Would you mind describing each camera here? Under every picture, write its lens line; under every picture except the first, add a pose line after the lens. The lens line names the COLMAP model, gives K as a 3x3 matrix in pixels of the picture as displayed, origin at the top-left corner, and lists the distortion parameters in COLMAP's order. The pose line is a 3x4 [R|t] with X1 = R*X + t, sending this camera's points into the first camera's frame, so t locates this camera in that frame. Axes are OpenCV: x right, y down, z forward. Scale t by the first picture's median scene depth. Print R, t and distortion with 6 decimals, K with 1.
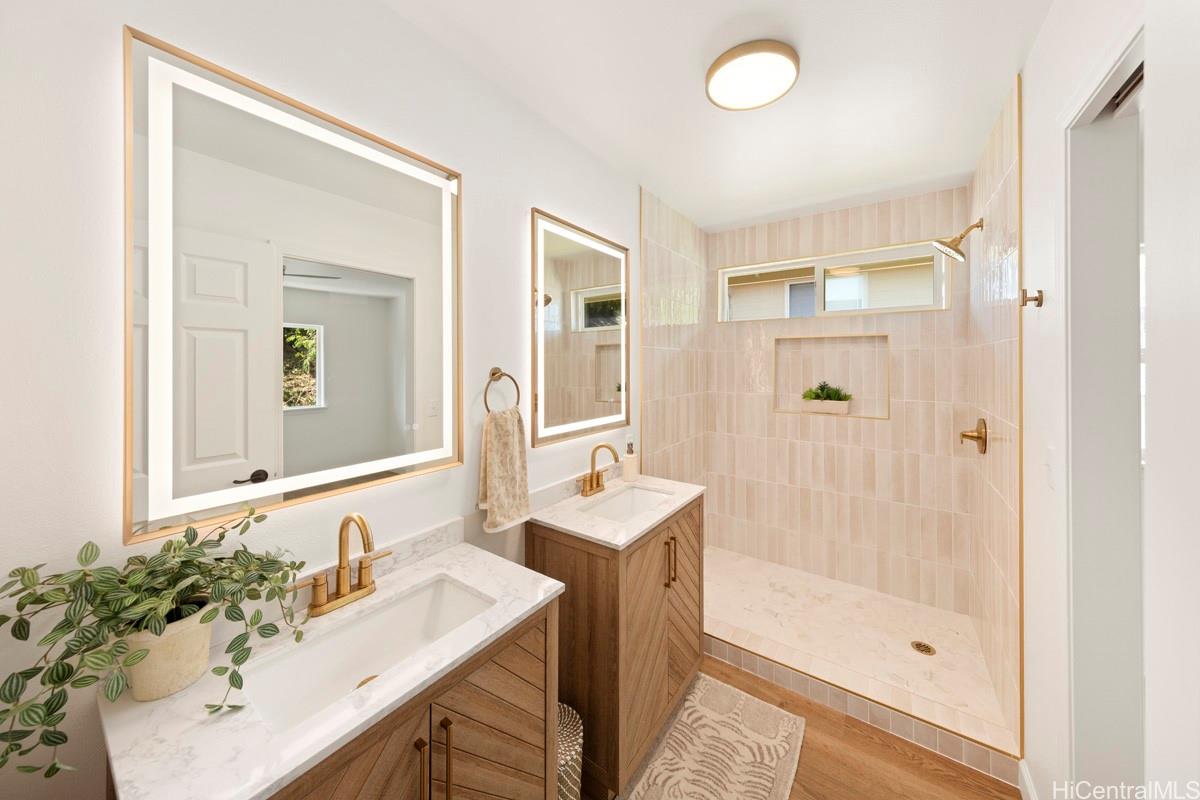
lens RADIAL K [[434.3, 0, 673.7], [0, 434.3, 364.7], [0, 0, 1]] dist [0.000013, -0.000136]
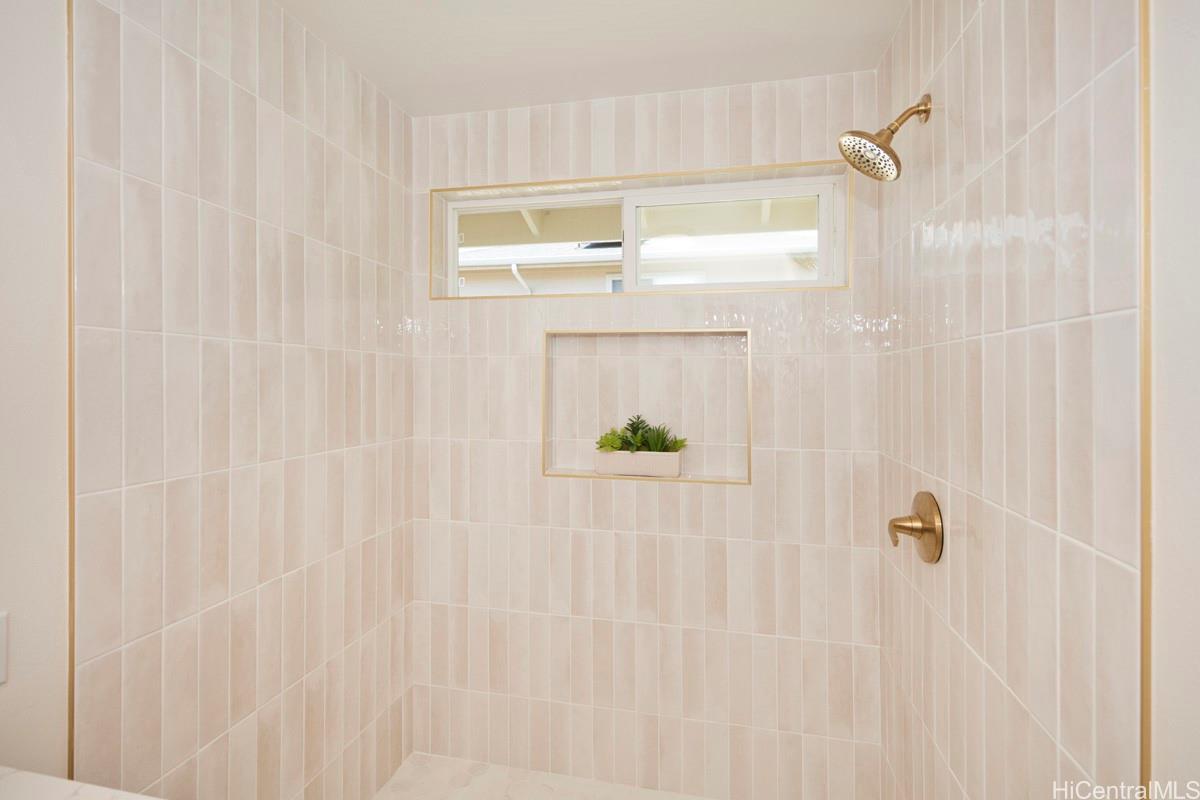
lens RADIAL K [[524.6, 0, 615.0], [0, 524.6, 377.2], [0, 0, 1]] dist [-0.003199, -0.000548]
pose [[0.967009, 0.002091, 0.254734, 0.162303], [-0.001712, 0.999997, -0.001709, -0.005779], [-0.254737, 0.001217, 0.967010, 0.403154]]
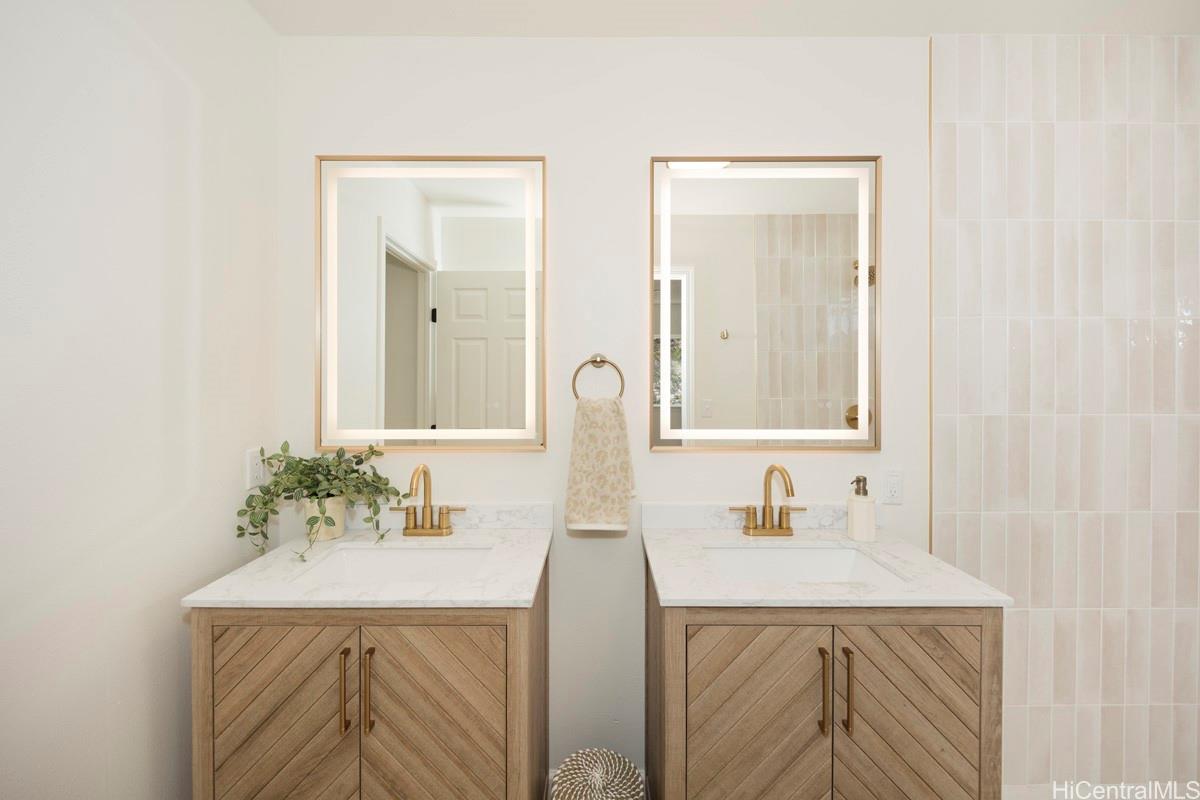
lens RADIAL K [[468.4, 0, 600.8], [0, 468.4, 397.7], [0, 0, 1]] dist [0.007060, -0.000484]
pose [[0.450294, 0.008076, -0.892844, 0.212508], [0.005839, 0.999911, 0.011990, 0.039402], [0.892861, -0.010612, 0.450207, 0.253441]]
